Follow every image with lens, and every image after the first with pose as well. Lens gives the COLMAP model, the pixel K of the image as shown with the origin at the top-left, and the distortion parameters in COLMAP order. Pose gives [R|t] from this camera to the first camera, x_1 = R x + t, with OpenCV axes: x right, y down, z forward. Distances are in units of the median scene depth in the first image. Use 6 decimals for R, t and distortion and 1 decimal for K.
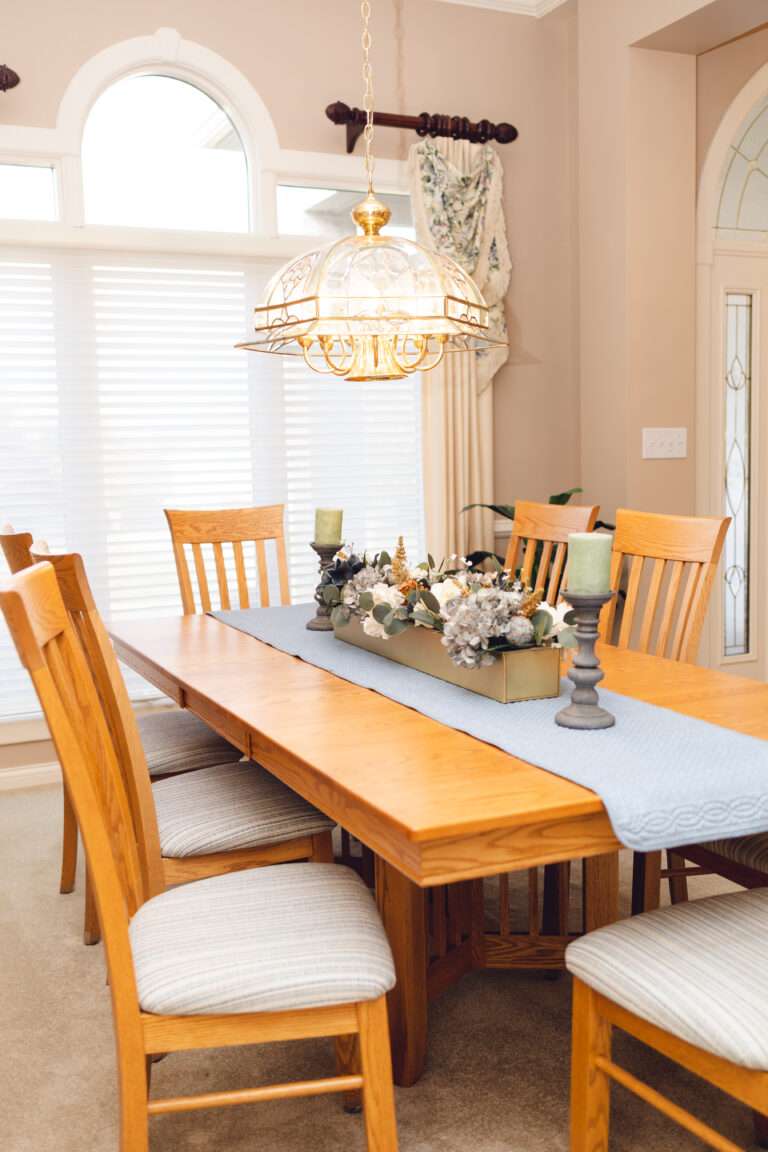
lens RADIAL K [[1183.4, 0, 384.0], [0, 1183.4, 576.0], [0, 0, 1]] dist [0.012295, 0.016709]
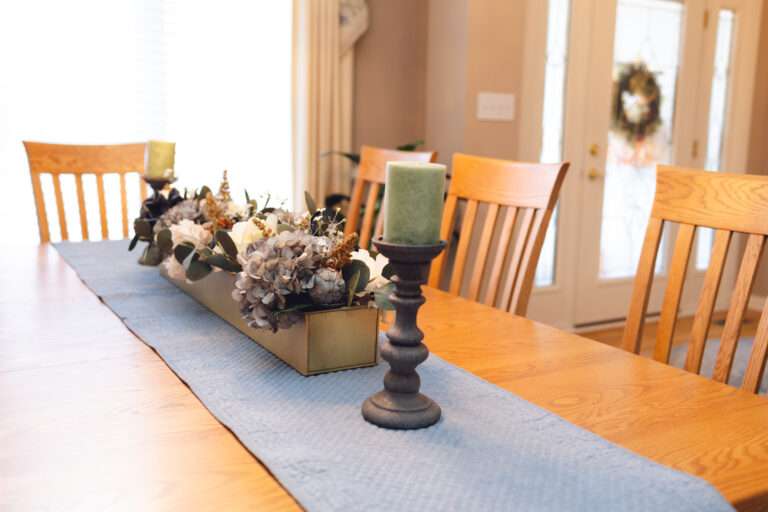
lens RADIAL K [[789.0, 0, 384.0], [0, 789.0, 256.0], [0, 0, 1]] dist [0.012295, 0.016709]
pose [[0.993751, 0.026712, 0.108374, 0.093549], [-0.032448, 0.998145, 0.051515, -0.002464], [-0.106796, -0.054709, 0.992775, 0.466453]]
